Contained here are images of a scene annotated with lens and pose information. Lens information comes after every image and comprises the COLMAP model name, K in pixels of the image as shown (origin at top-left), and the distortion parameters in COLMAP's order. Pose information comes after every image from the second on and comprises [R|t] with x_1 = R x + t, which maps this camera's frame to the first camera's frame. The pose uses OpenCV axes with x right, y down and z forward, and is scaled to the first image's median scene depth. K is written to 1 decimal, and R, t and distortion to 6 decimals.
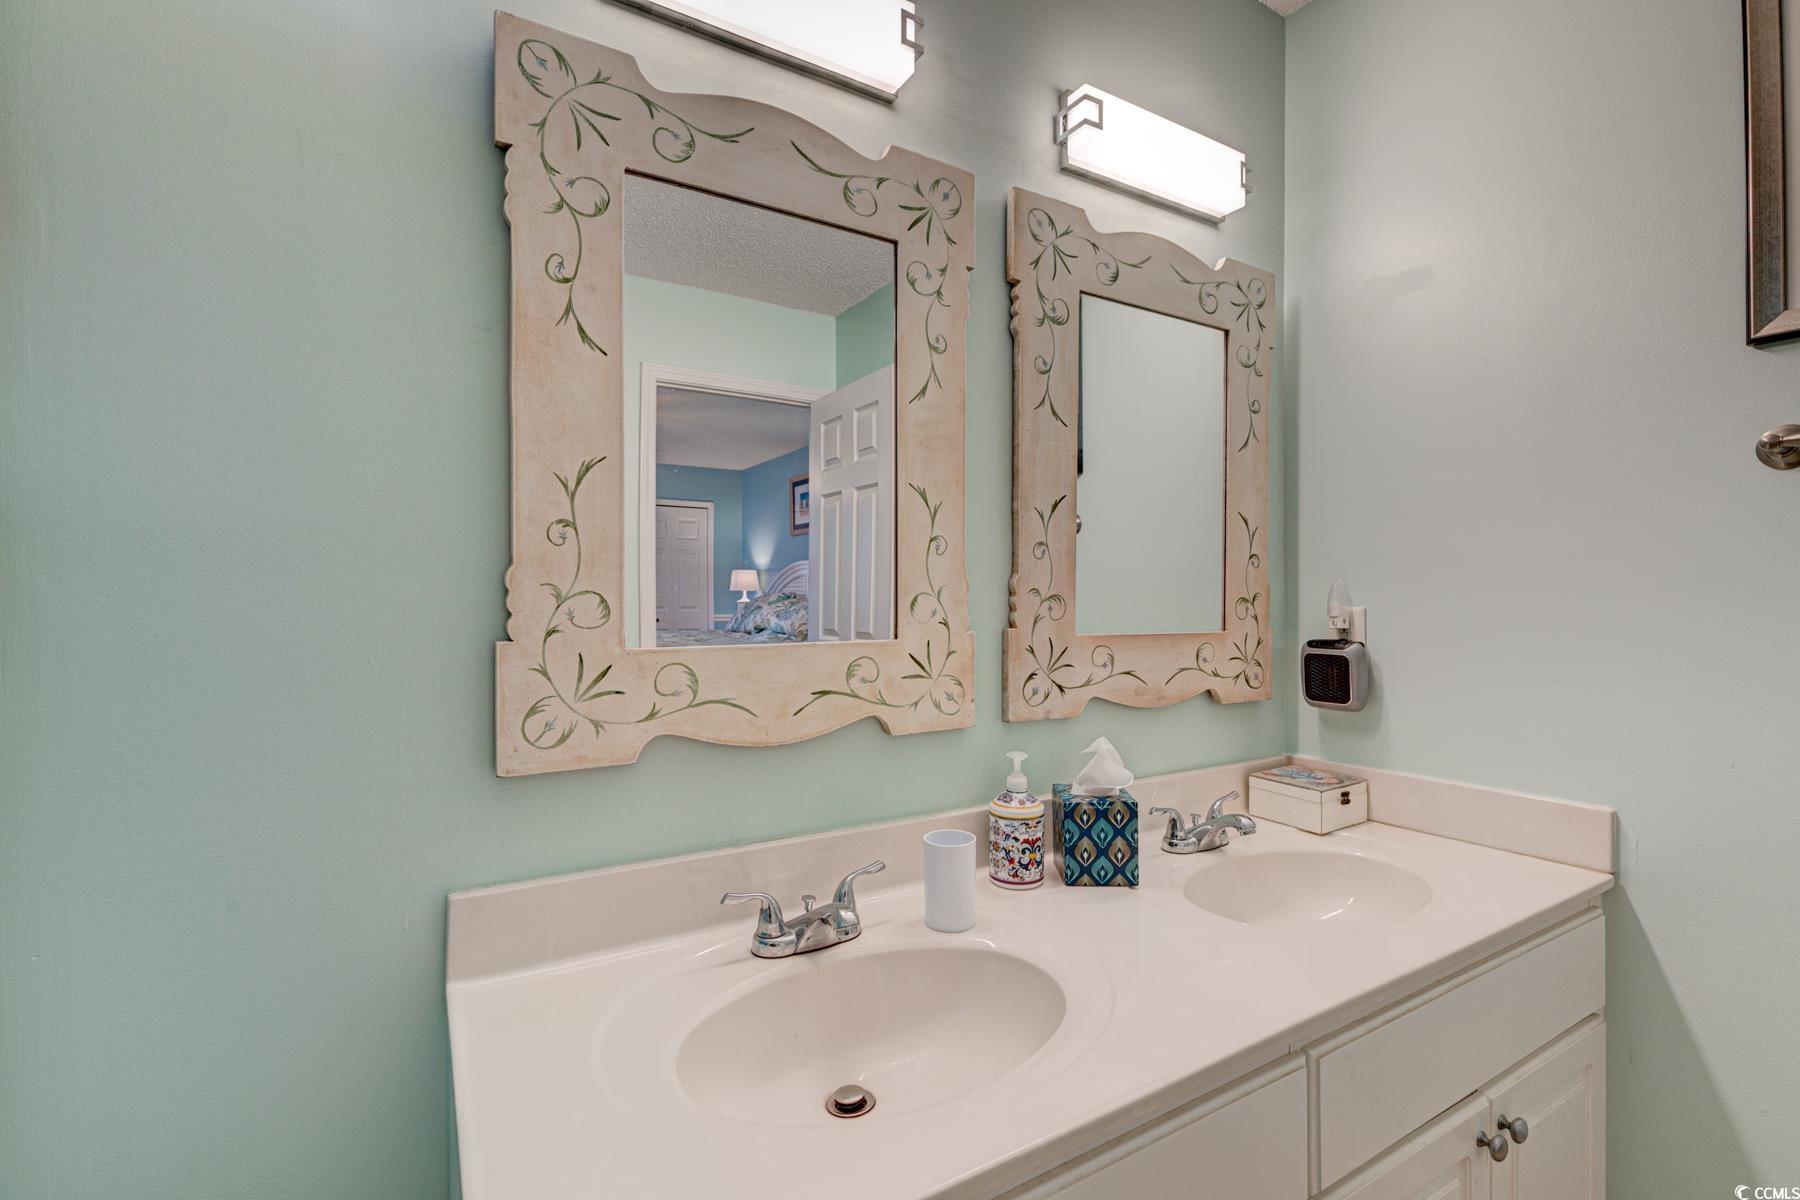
lens RADIAL K [[805.4, 0, 903.5], [0, 805.4, 600.5], [0, 0, 1]] dist [0.002743, -0.000905]
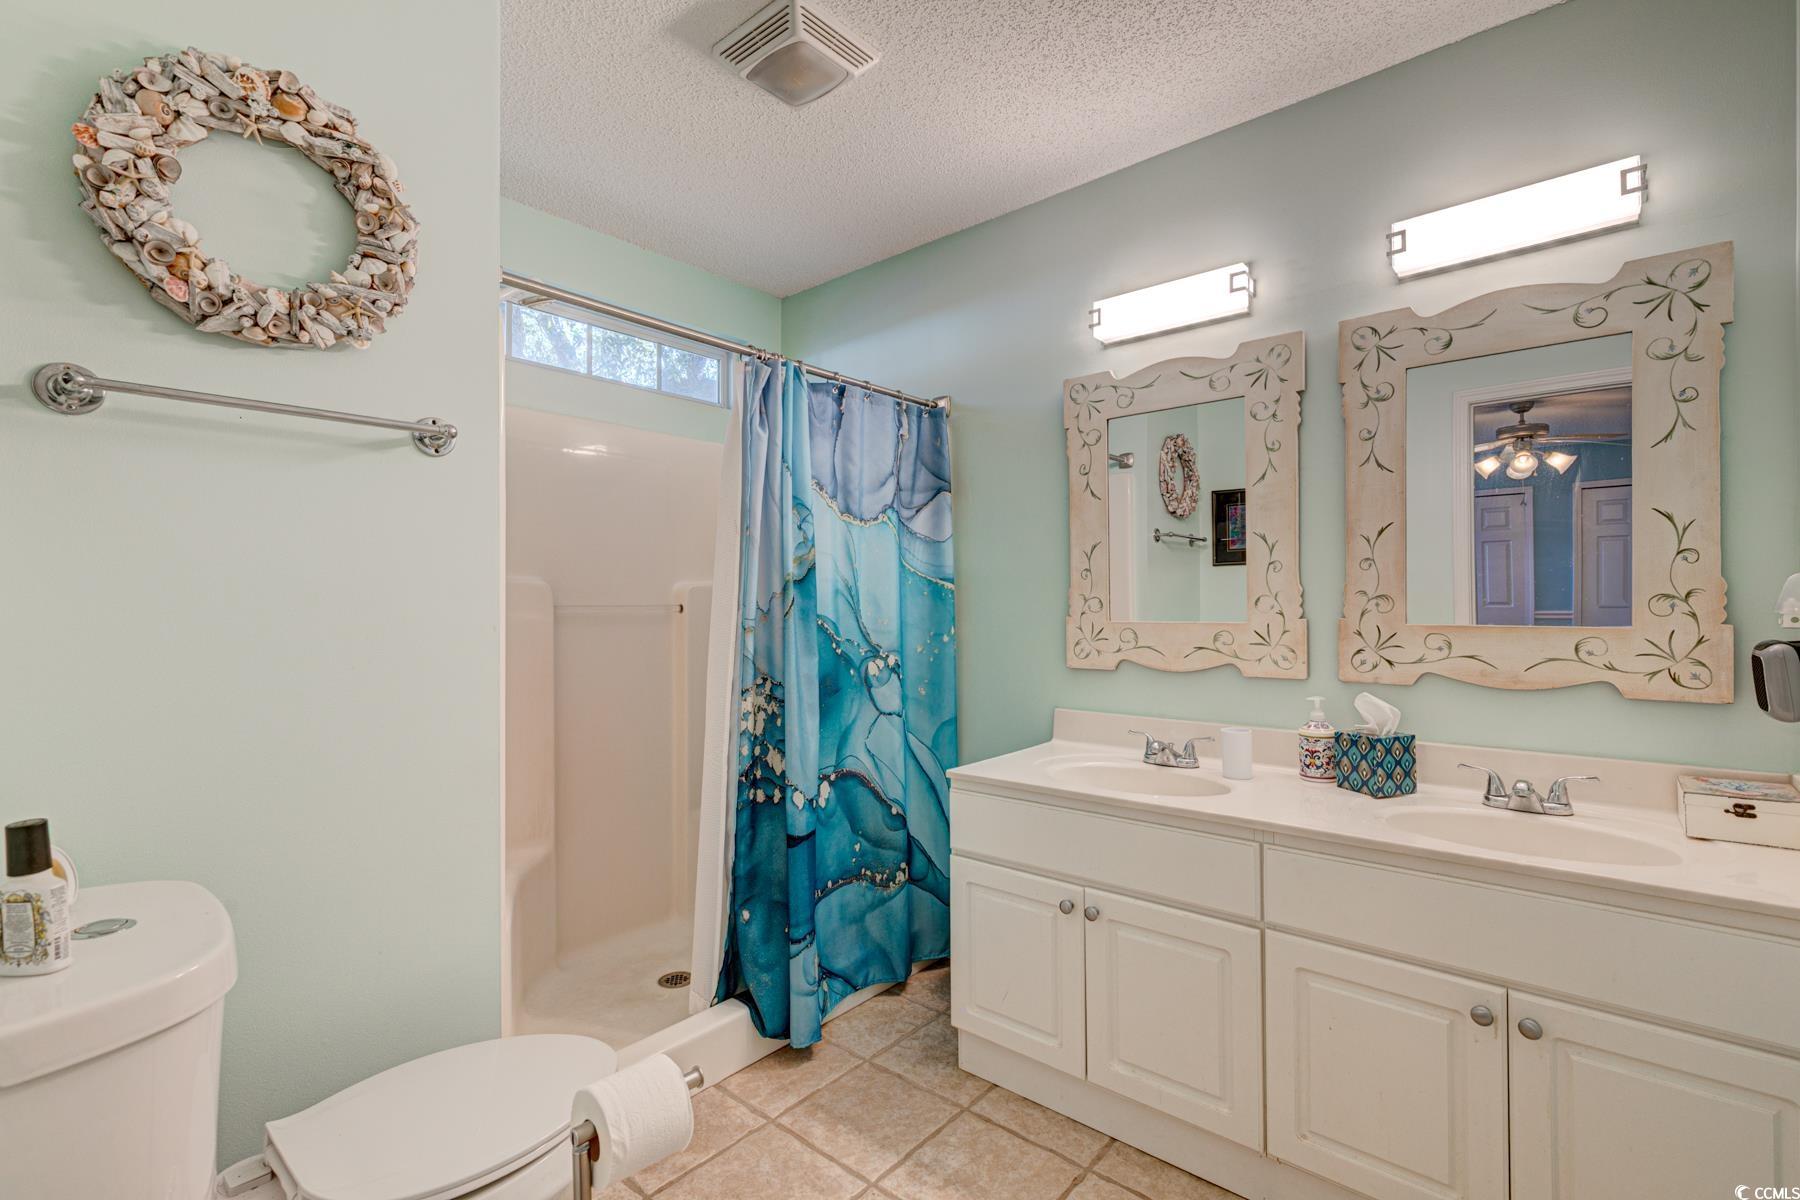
lens RADIAL K [[805.4, 0, 902.0], [0, 805.4, 599.6], [0, 0, 1]] dist [0.002743, -0.000905]
pose [[0.300800, -0.004610, -0.953676, 1.289268], [0.008252, 0.999963, -0.002231, -0.002655], [0.953652, -0.007199, 0.300827, -0.219794]]
